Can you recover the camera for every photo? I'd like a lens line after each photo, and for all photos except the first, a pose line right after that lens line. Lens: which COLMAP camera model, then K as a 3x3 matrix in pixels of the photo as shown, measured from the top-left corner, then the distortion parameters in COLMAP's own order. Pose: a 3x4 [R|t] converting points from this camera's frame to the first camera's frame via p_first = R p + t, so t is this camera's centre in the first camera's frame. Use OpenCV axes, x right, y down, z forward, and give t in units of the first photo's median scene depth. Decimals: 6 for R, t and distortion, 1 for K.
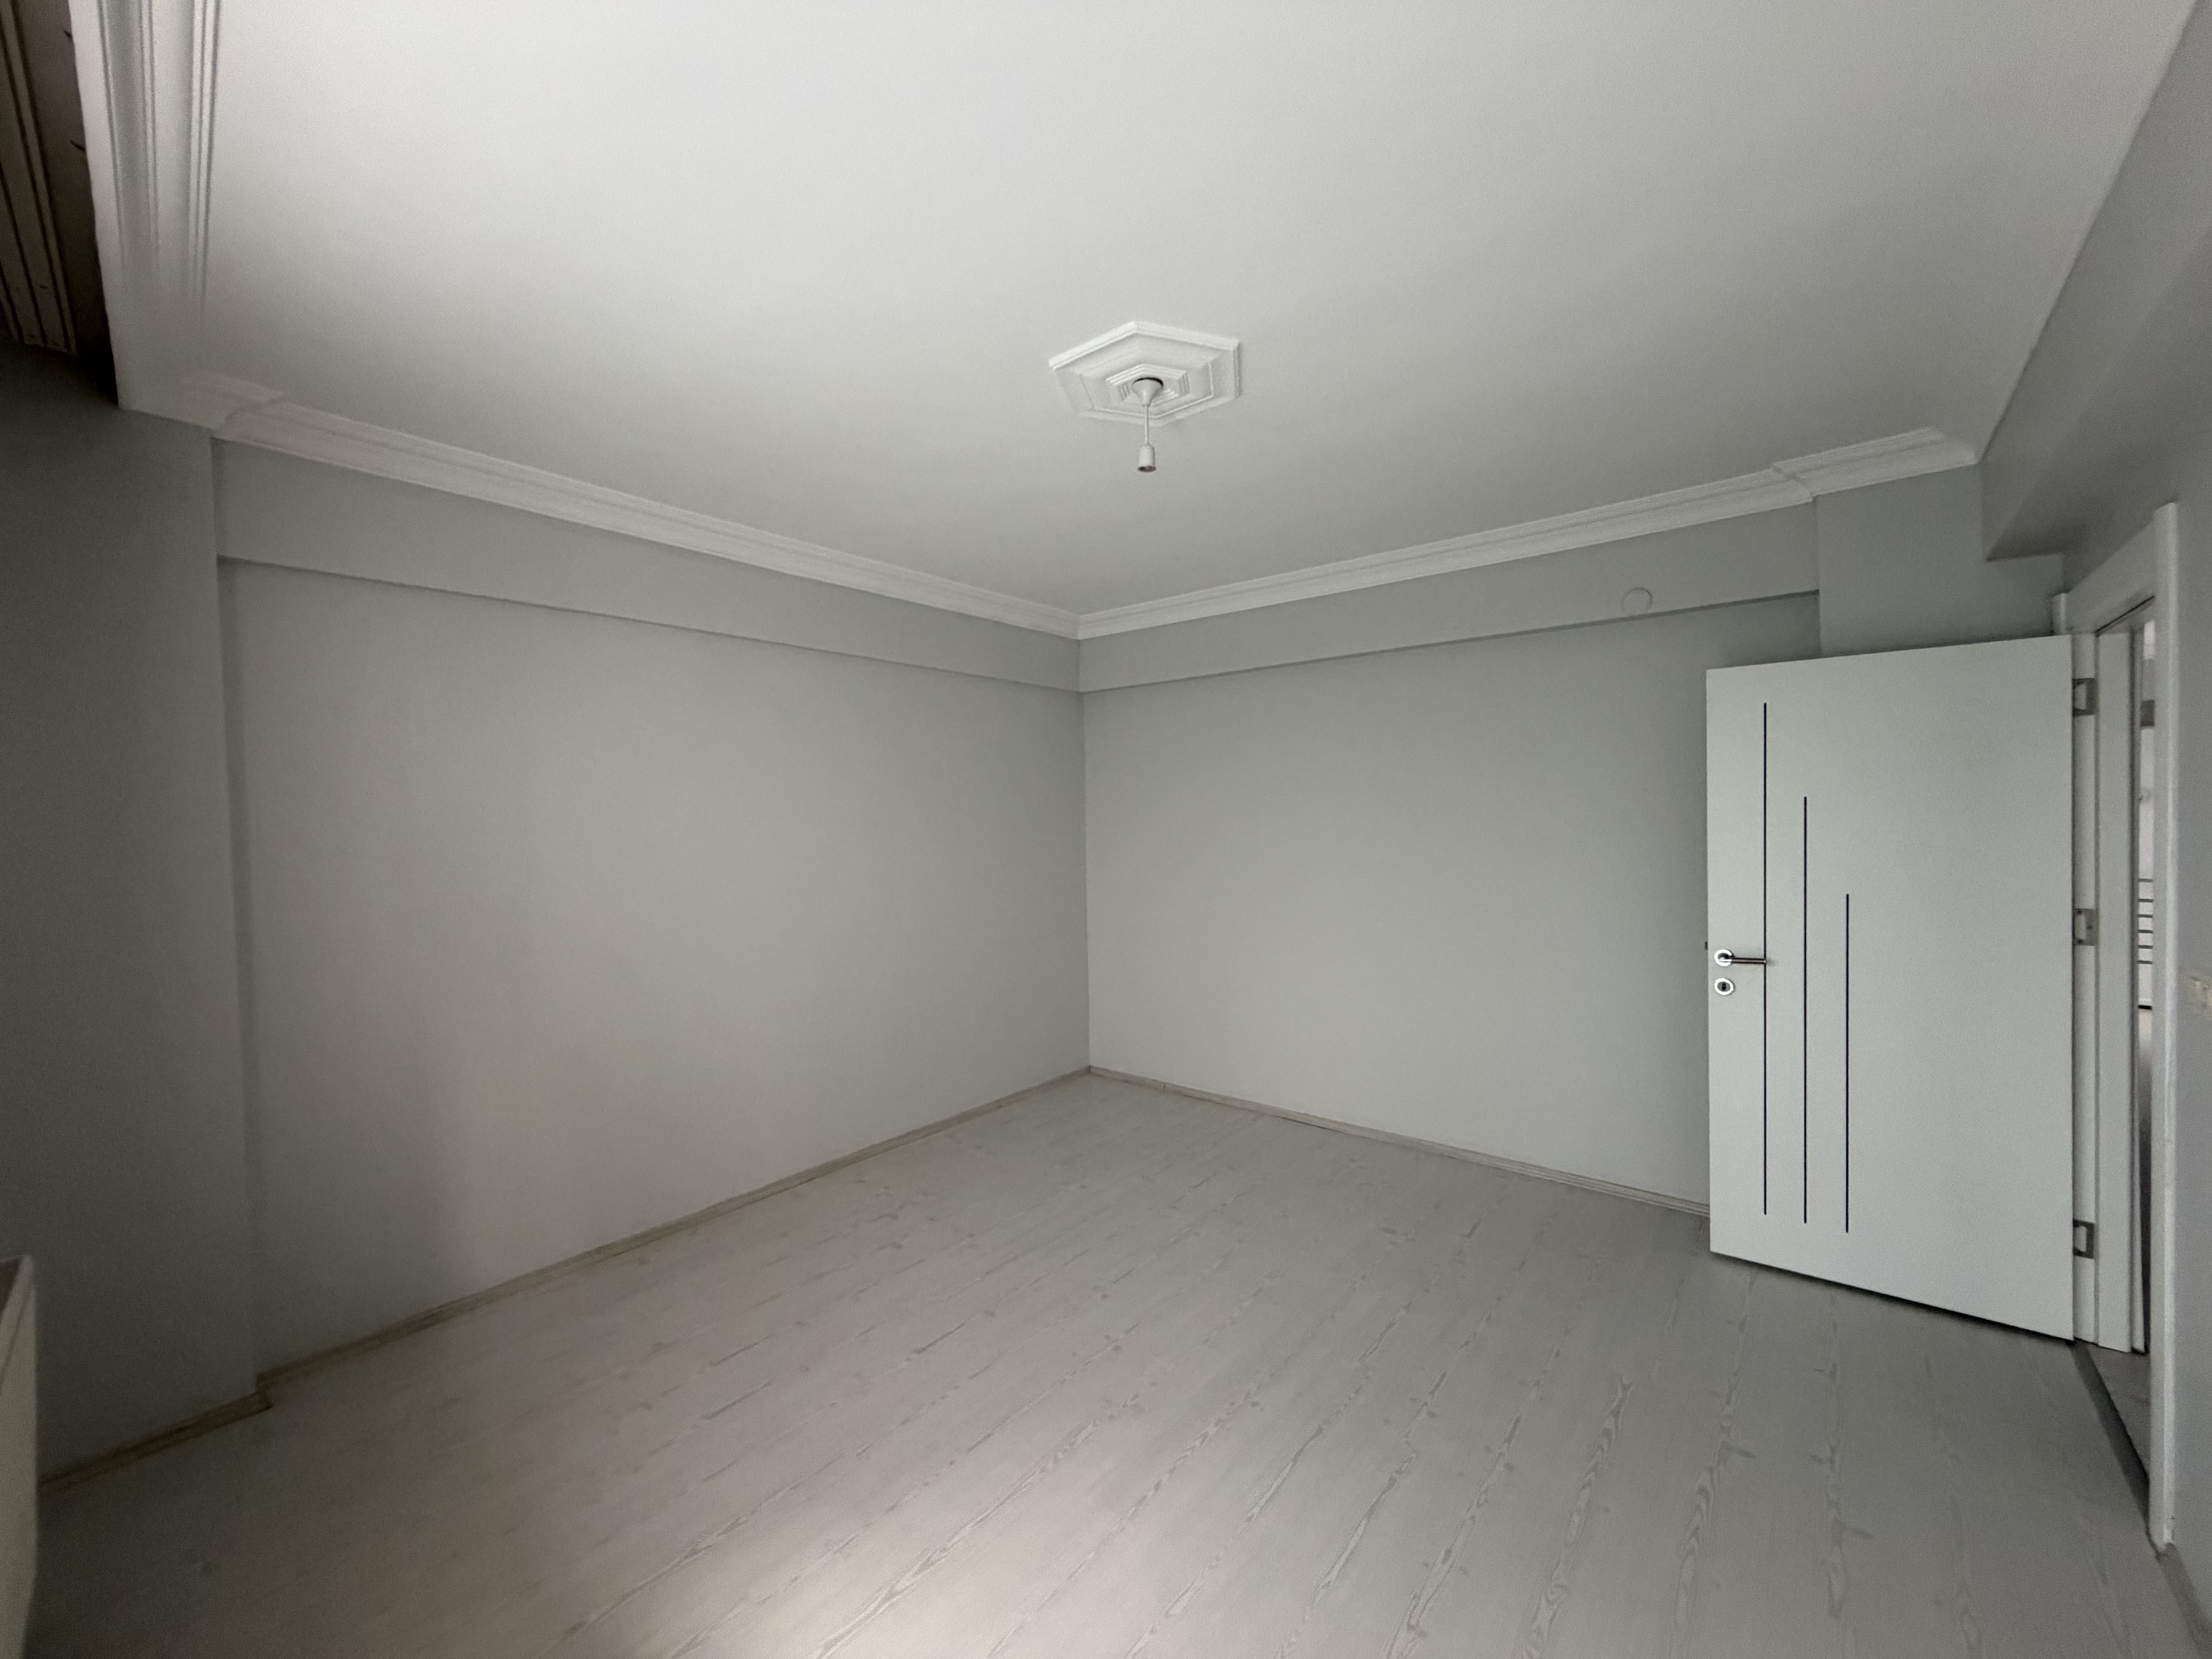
lens RADIAL K [[882.6, 0, 1106.0], [0, 882.6, 829.5], [0, 0, 1]] dist [-0.001052, -0.000357]
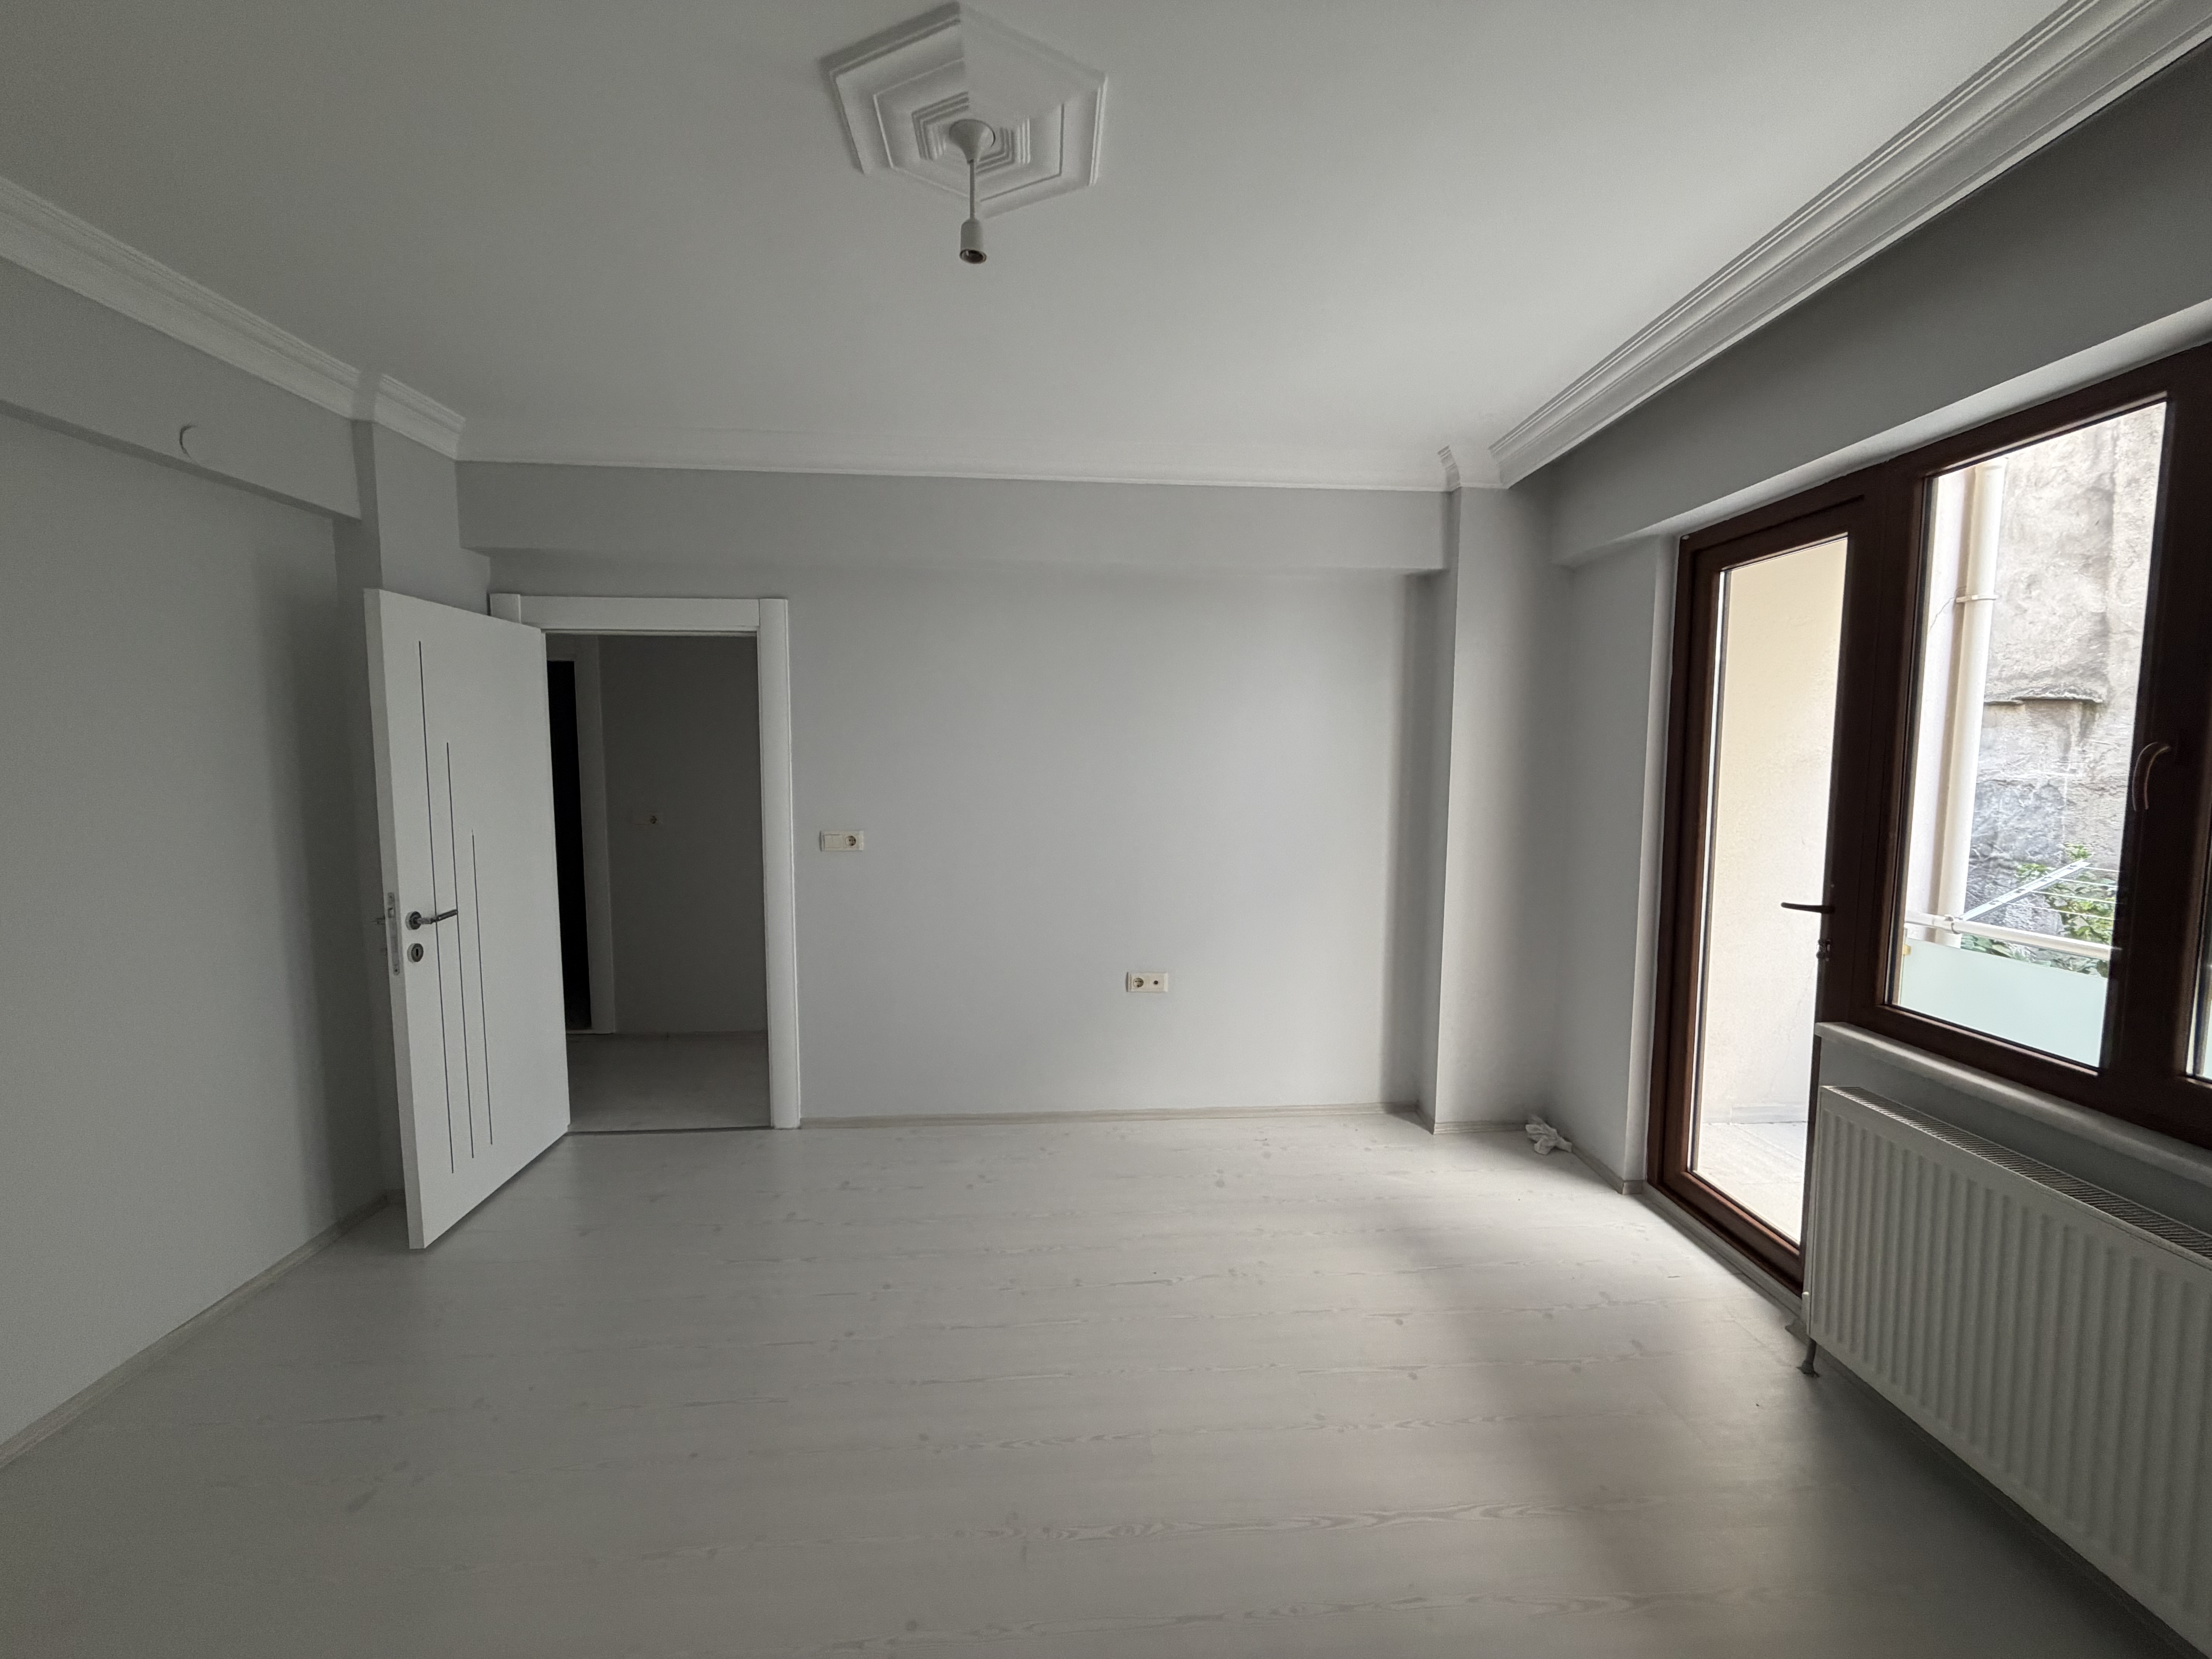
lens RADIAL K [[882.6, 0, 1106.0], [0, 882.6, 829.5], [0, 0, 1]] dist [-0.001052, -0.000357]
pose [[-0.681866, -0.047277, 0.729948, -0.586225], [0.020641, 0.996268, 0.083808, -0.008112], [-0.731186, 0.072212, -0.678345, 1.497493]]
